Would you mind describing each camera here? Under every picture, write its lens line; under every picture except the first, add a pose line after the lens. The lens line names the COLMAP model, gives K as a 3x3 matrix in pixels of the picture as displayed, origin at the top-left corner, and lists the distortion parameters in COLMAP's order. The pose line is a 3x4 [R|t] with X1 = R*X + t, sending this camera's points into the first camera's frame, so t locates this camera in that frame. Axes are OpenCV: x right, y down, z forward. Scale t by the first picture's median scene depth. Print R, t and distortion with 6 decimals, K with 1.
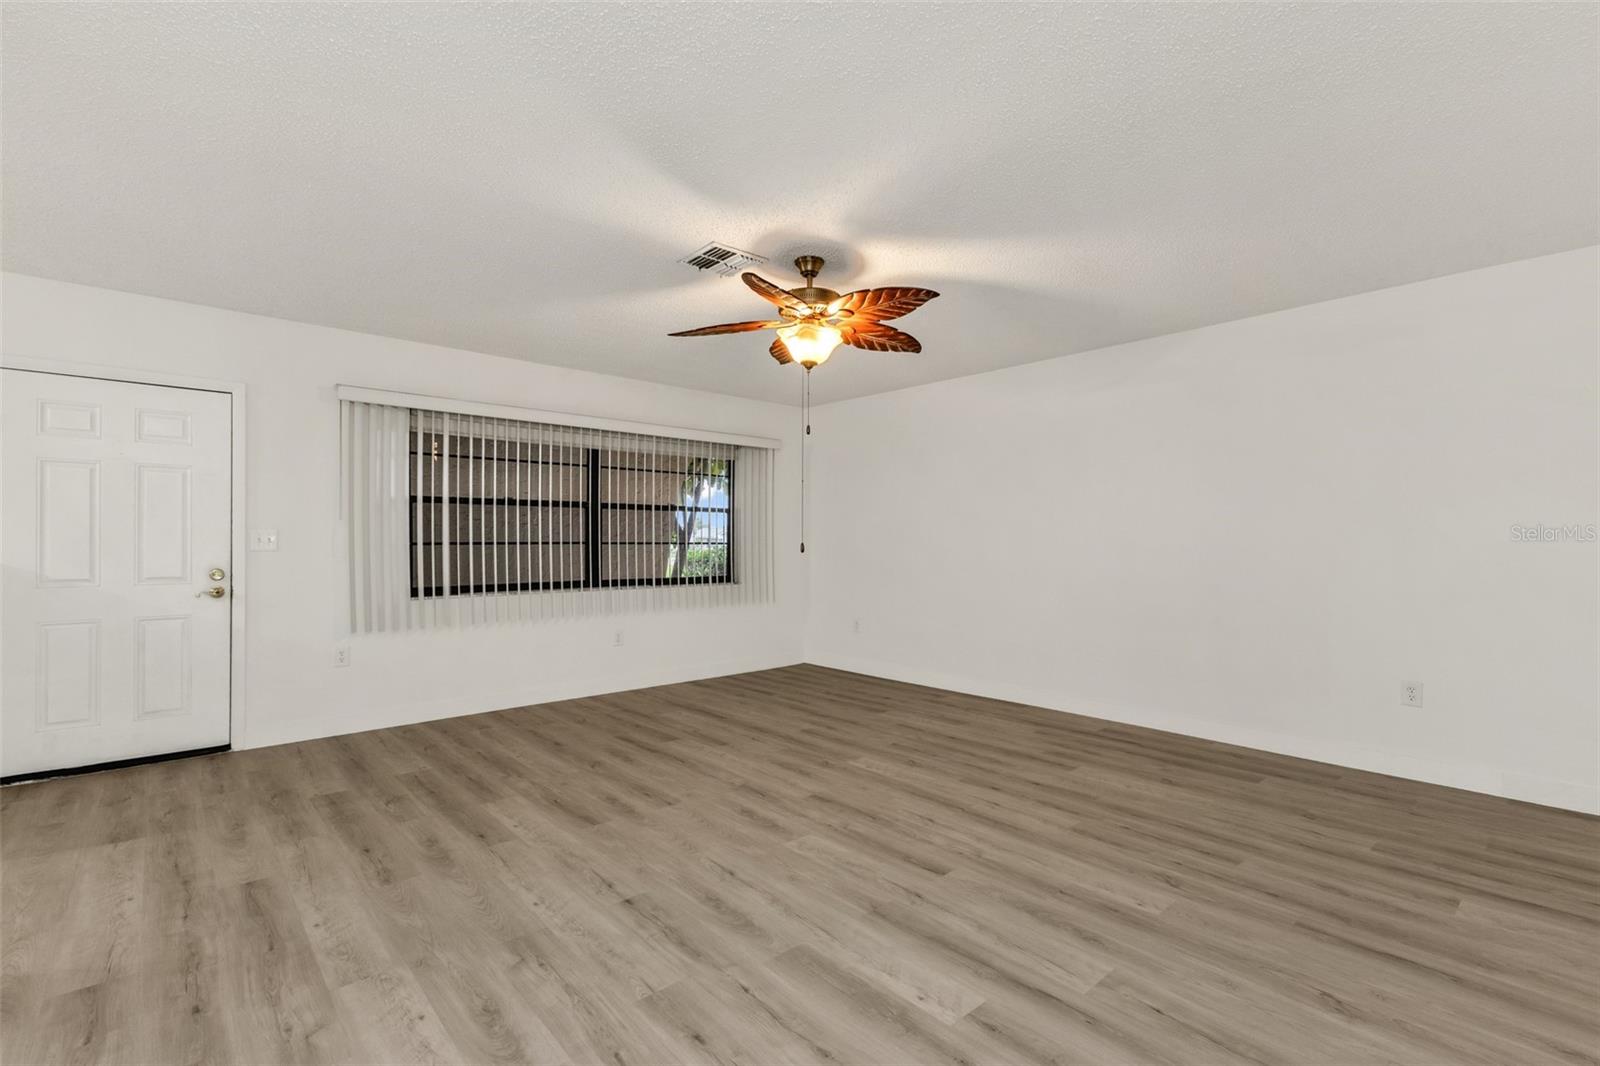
lens RADIAL K [[701.2, 0, 800.0], [0, 701.2, 533.0], [0, 0, 1]] dist [0.008585, -0.000124]
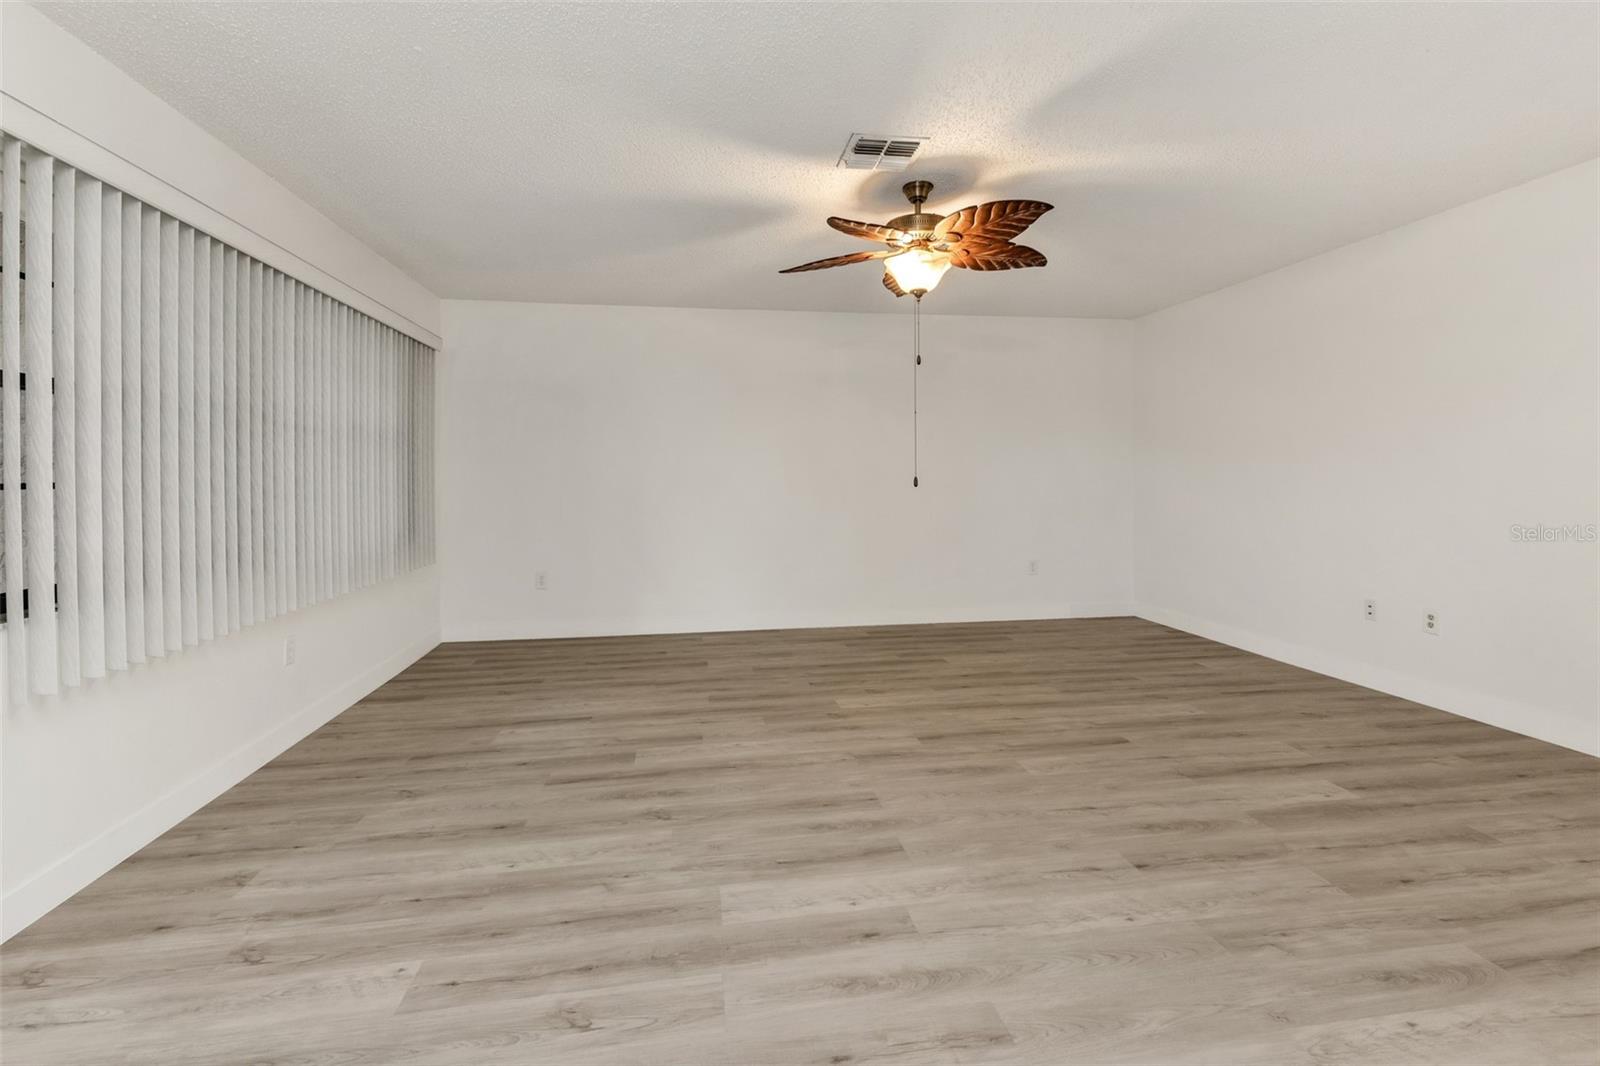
lens RADIAL K [[695.5, 0, 781.6], [0, 695.5, 484.4], [0, 0, 1]] dist [0.009223, -0.000575]
pose [[0.564984, -0.014185, 0.824980, -0.923719], [-0.001903, 0.999827, 0.018495, 0.000059], [-0.825100, -0.012019, 0.564859, 0.634292]]
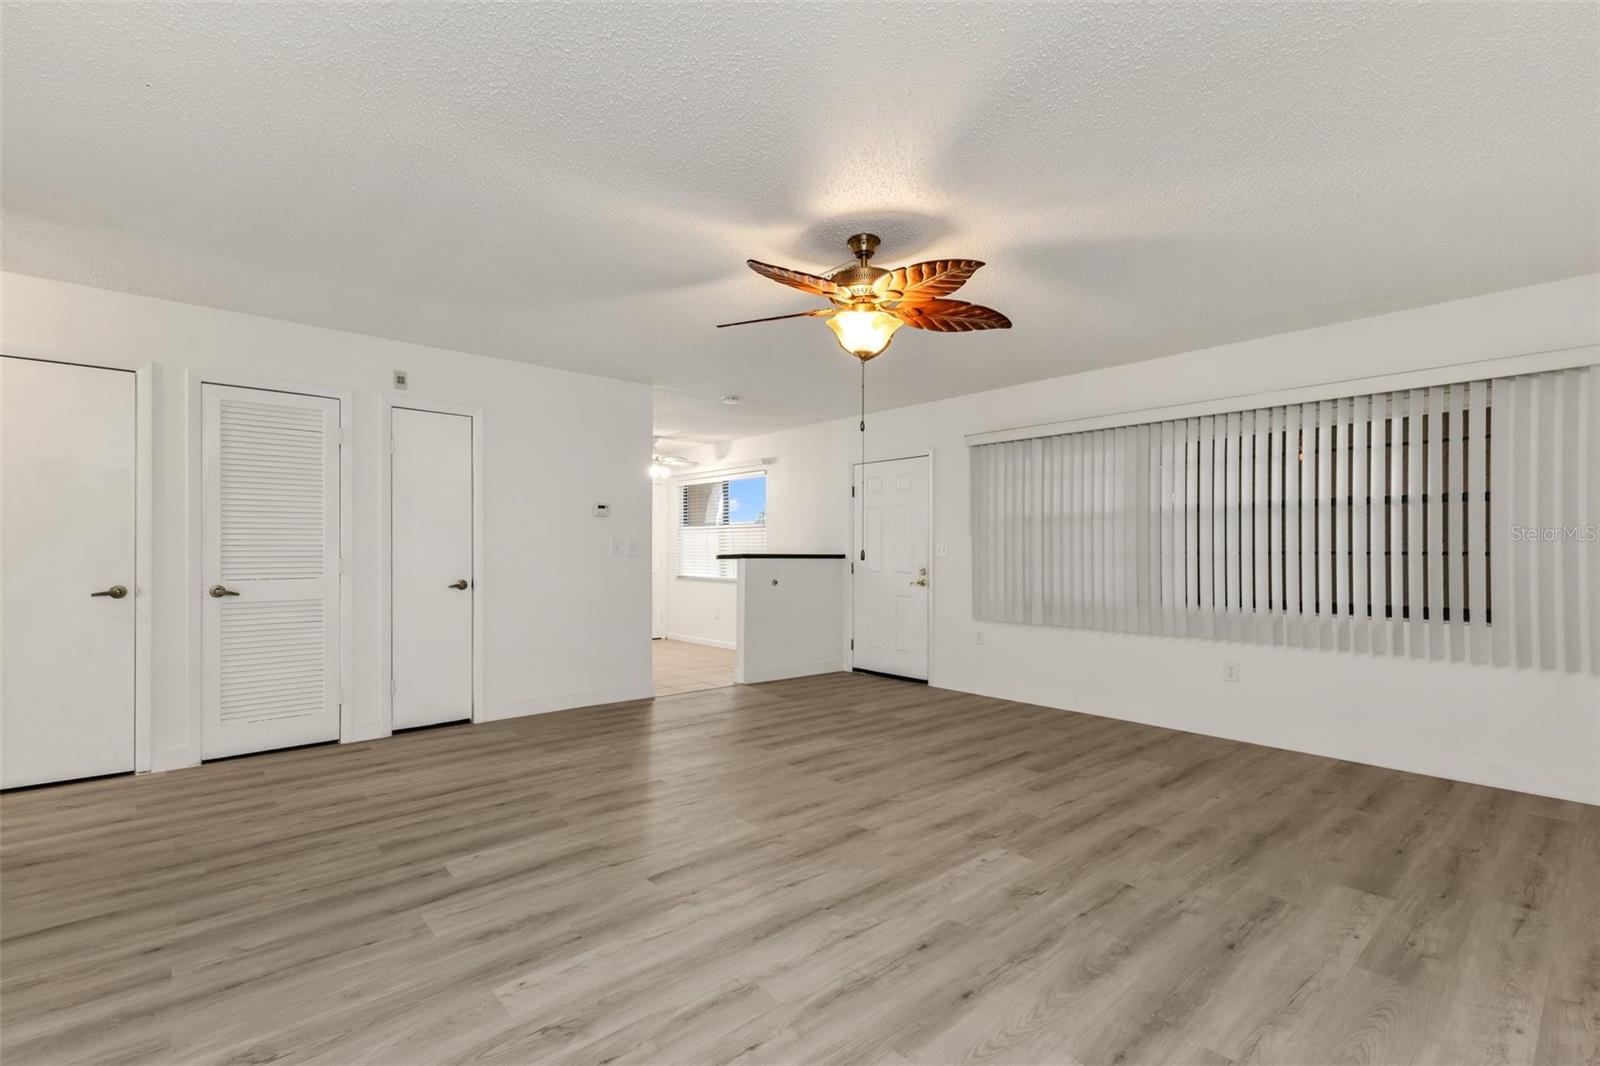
lens RADIAL K [[698.5, 0, 834.0], [0, 698.5, 543.2], [0, 0, 1]] dist [0.009599, -0.000211]
pose [[0.040339, -0.013233, -0.999098, 0.954293], [0.012335, 0.999843, -0.012745, 0.017662], [0.999110, -0.011810, 0.040496, 0.961776]]
